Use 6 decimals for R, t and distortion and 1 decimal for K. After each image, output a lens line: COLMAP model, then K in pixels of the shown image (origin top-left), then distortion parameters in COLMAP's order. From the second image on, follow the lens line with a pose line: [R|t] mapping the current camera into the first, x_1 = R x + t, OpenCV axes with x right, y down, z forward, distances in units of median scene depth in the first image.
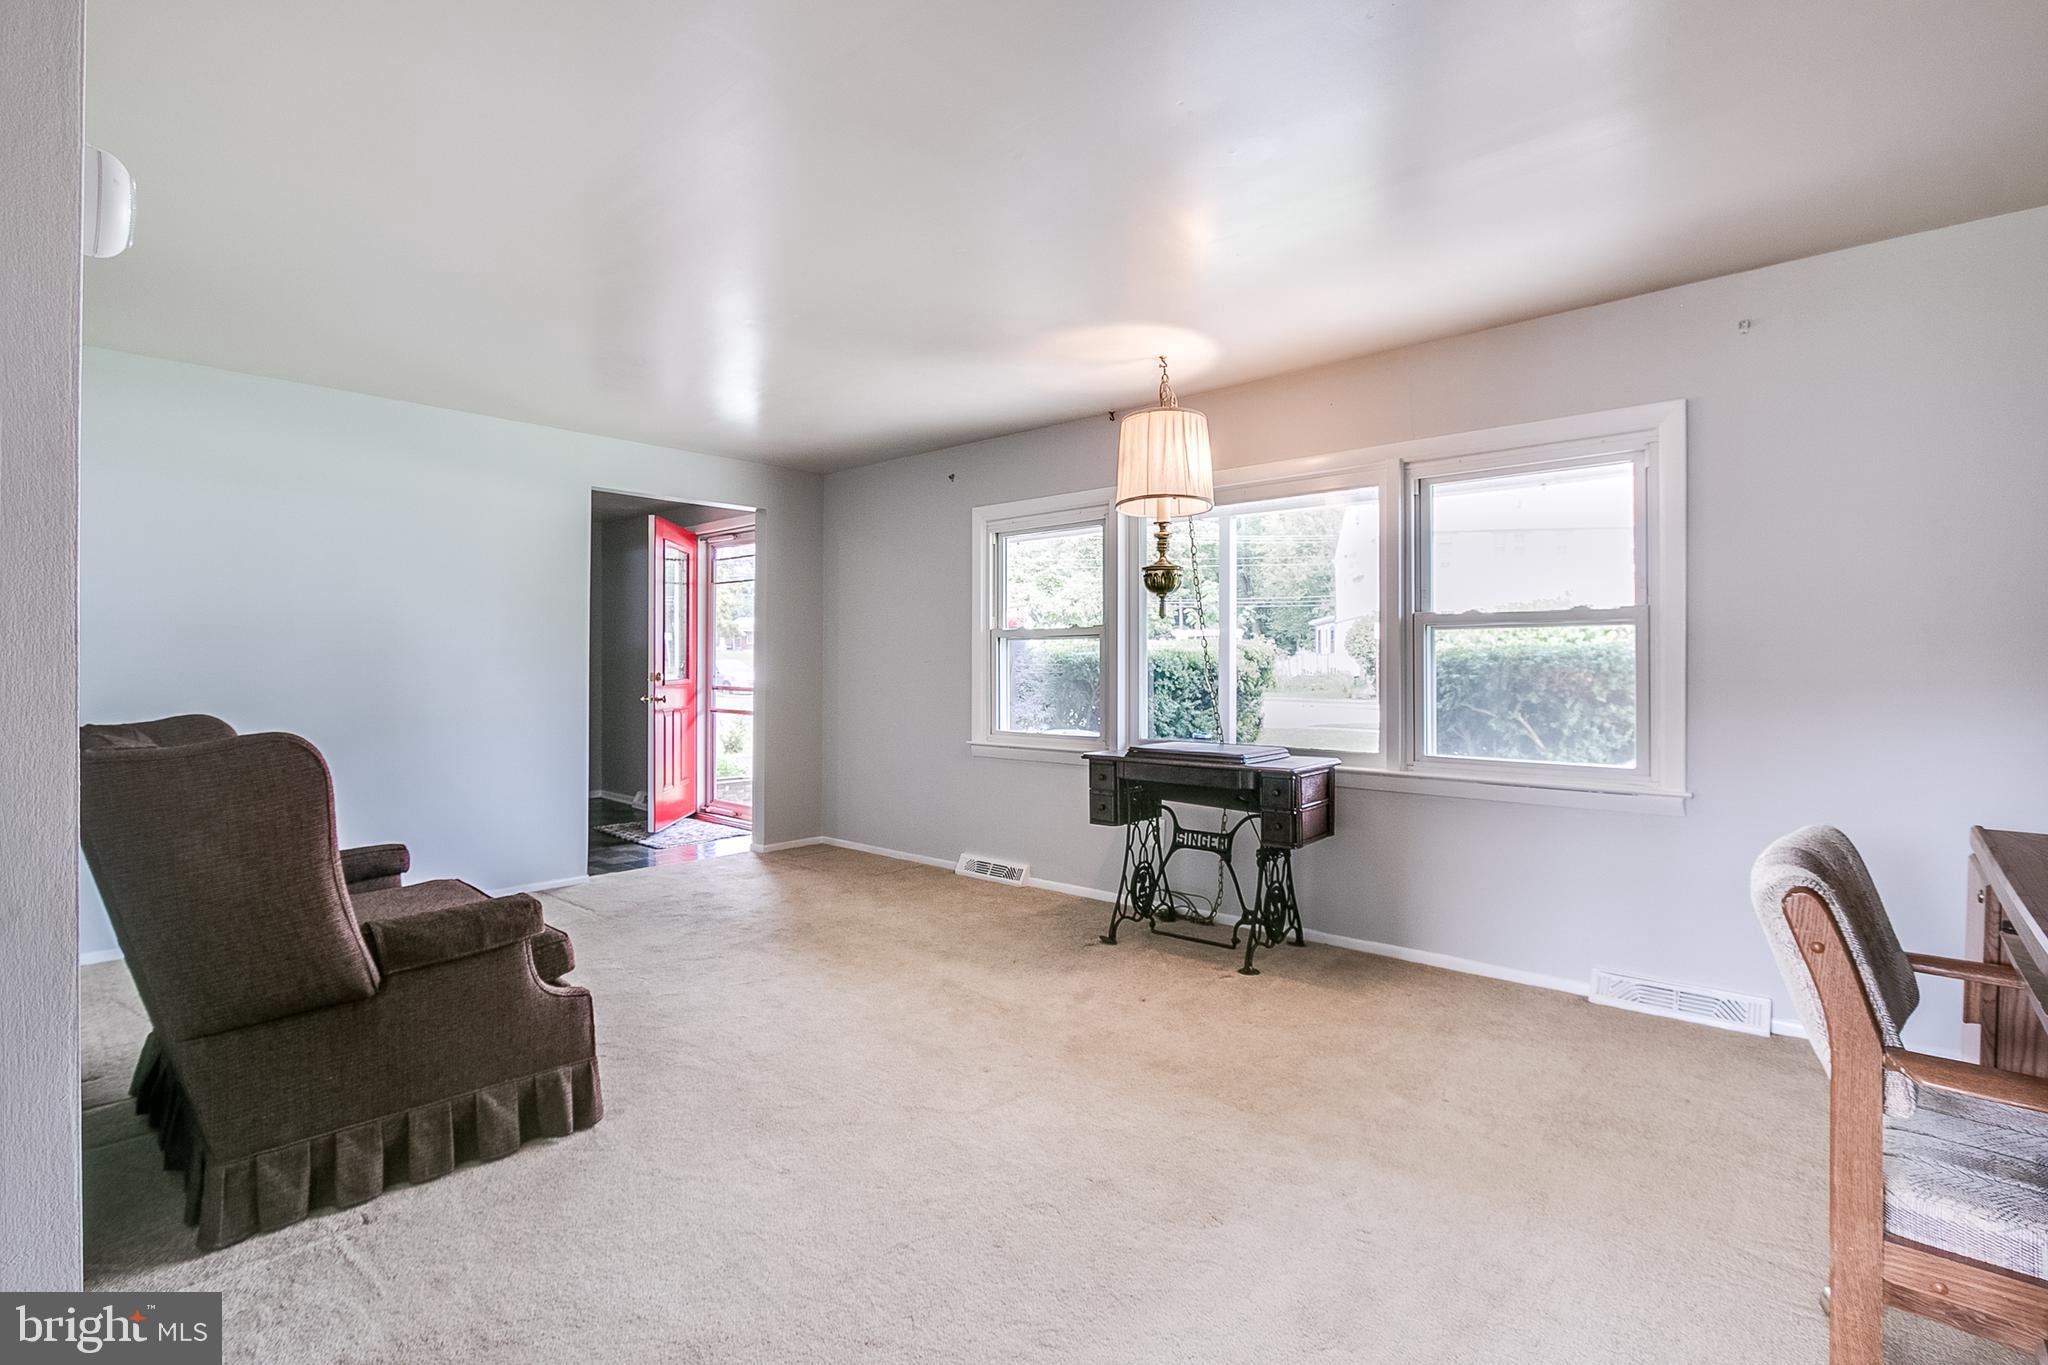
lens RADIAL K [[946.9, 0, 1019.6], [0, 946.9, 674.7], [0, 0, 1]] dist [-0.004499, -0.000797]
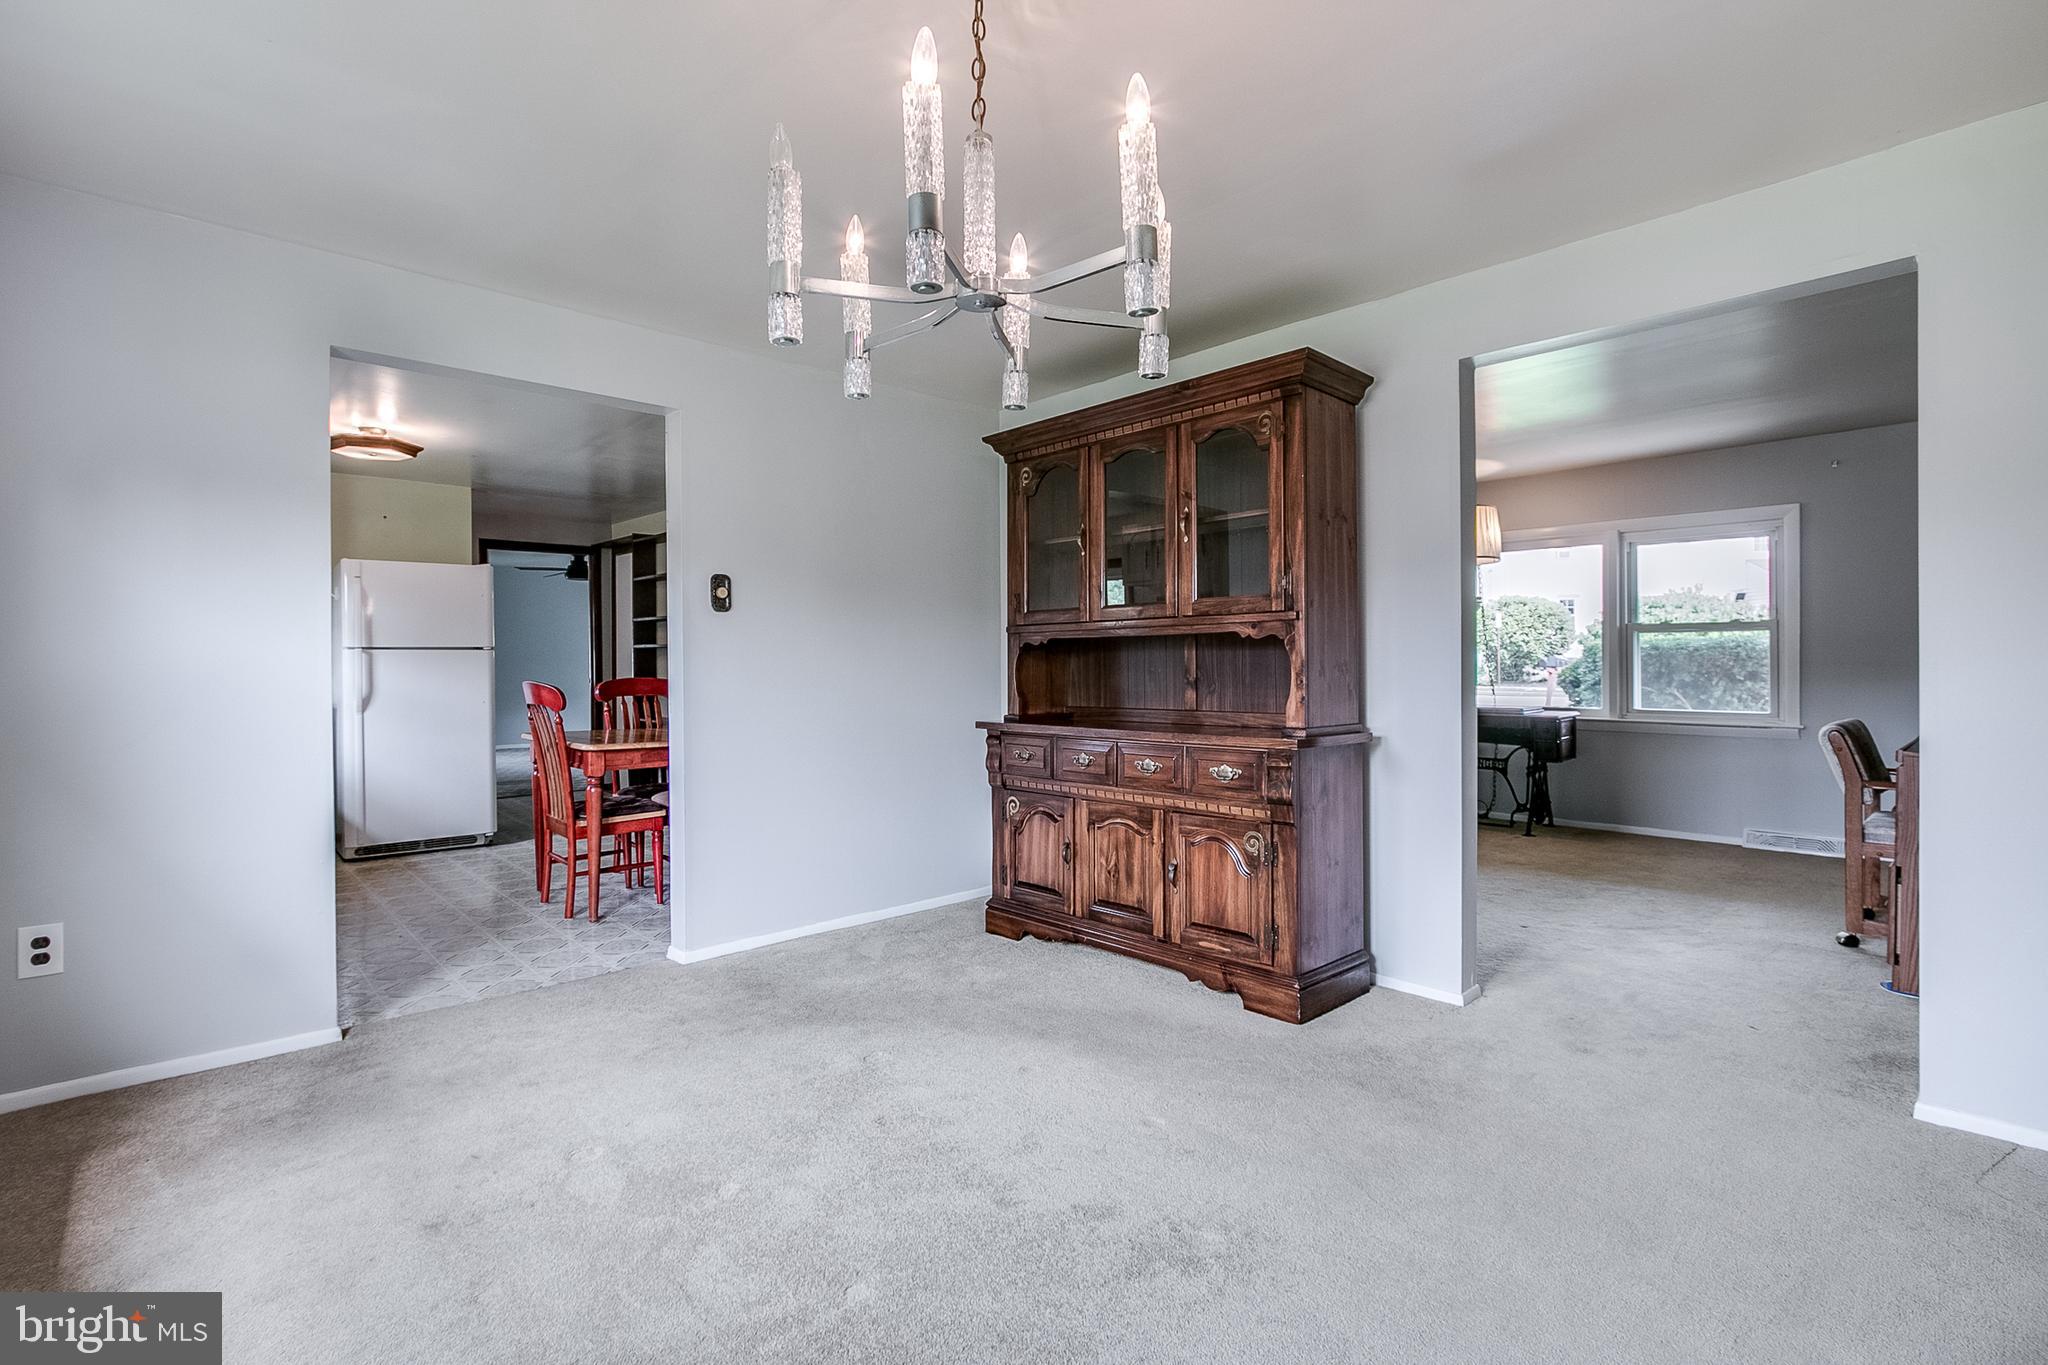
lens RADIAL K [[946.9, 0, 1020.3], [0, 946.9, 678.4], [0, 0, 1]] dist [-0.004499, -0.000797]
pose [[0.996193, -0.008692, -0.086736, -0.493442], [0.009655, 0.999896, 0.010684, 0.003724], [0.086635, -0.011481, 0.996174, -0.733280]]
